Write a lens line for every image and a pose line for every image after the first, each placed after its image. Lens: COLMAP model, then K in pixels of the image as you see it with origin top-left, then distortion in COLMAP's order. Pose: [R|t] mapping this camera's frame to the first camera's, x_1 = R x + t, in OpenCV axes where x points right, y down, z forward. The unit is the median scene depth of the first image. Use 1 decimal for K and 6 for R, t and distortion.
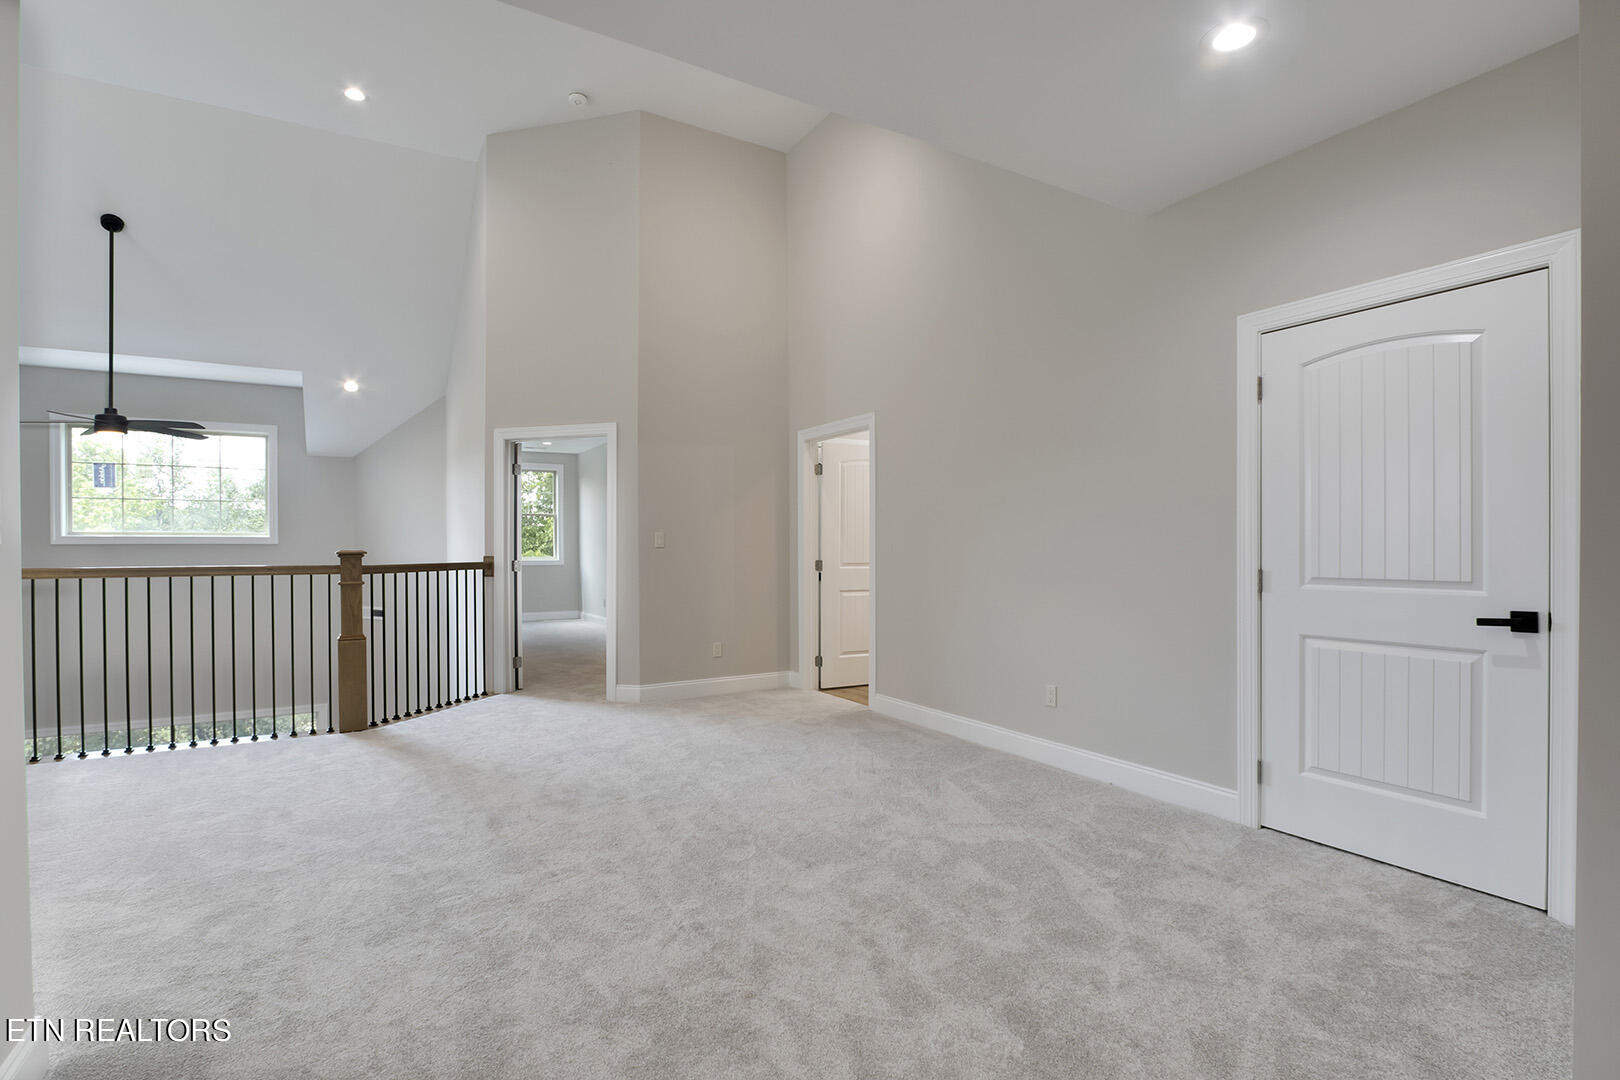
lens RADIAL K [[774.6, 0, 805.4], [0, 774.6, 548.2], [0, 0, 1]] dist [-0.031115, 0.007763]
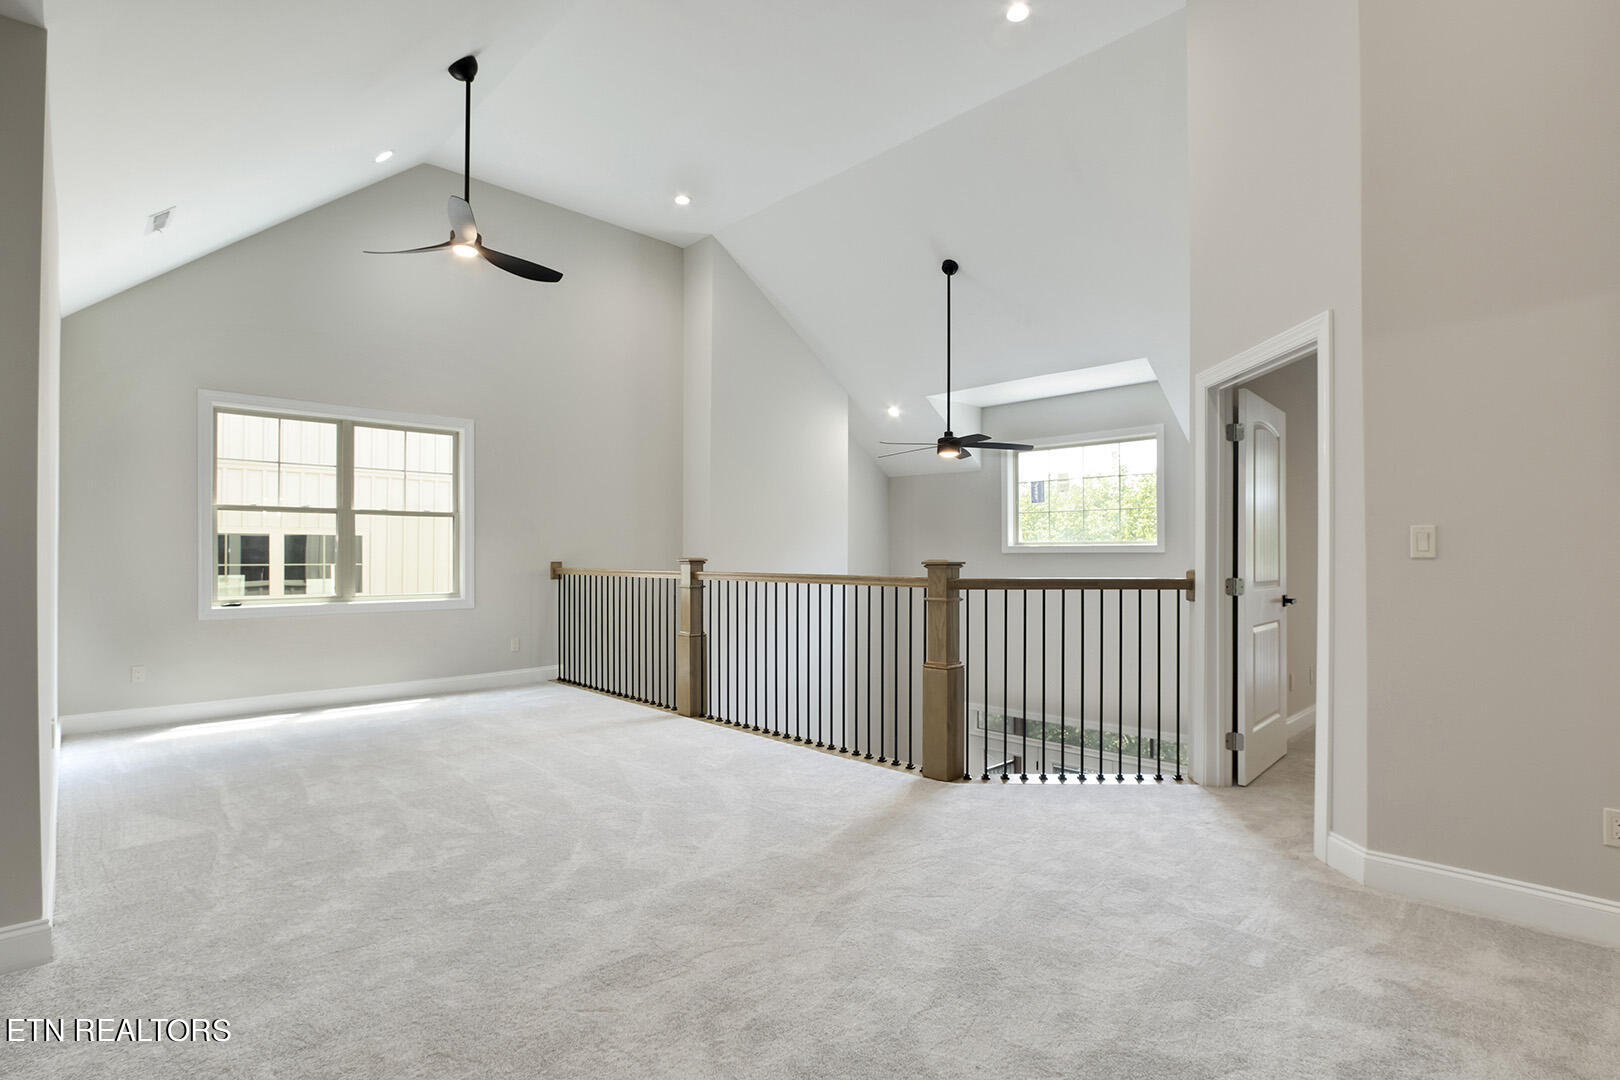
lens RADIAL K [[774.6, 0, 820.6], [0, 774.6, 557.9], [0, 0, 1]] dist [-0.031115, 0.007763]
pose [[0.241543, 0.005106, -0.970377, 0.150383], [-0.003500, 0.999984, 0.004391, -0.002184], [0.970384, 0.002336, 0.241557, 0.534685]]
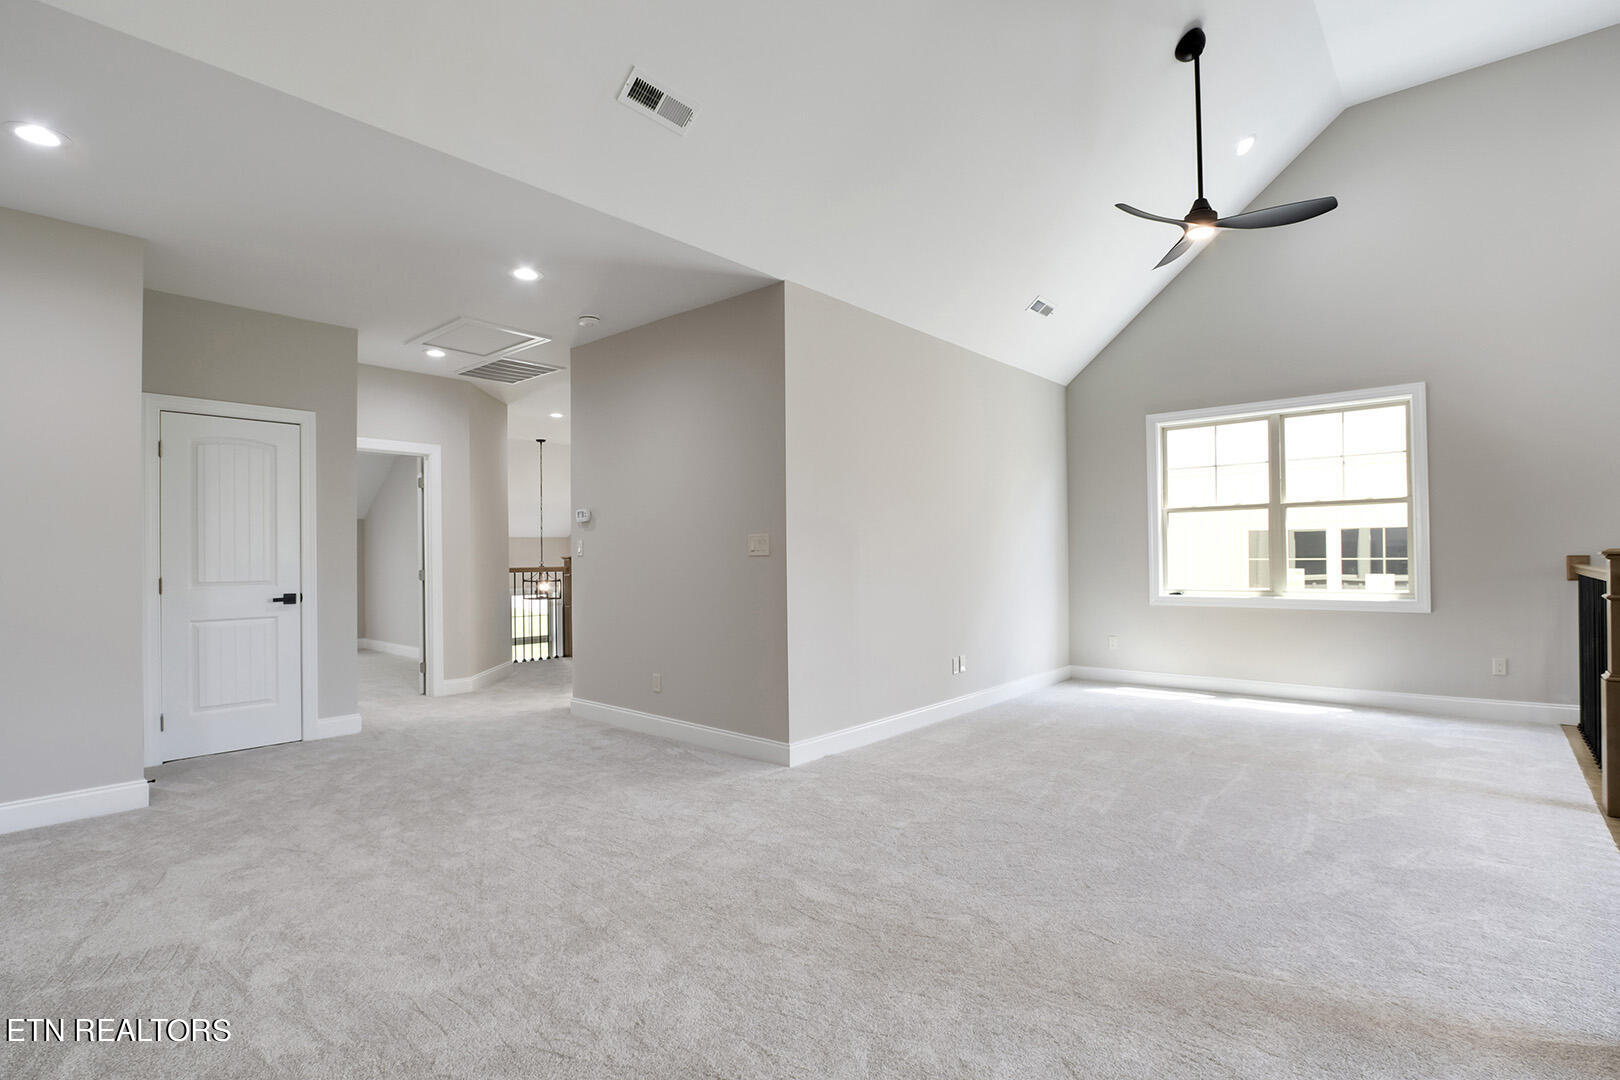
lens RADIAL K [[774.6, 0, 798.5], [0, 774.6, 552.0], [0, 0, 1]] dist [-0.031115, 0.007763]
pose [[-0.945856, 0.011062, -0.324399, -0.063361], [0.012831, 0.999912, -0.003316, -0.000993], [0.324334, -0.007299, -0.945915, 0.924594]]
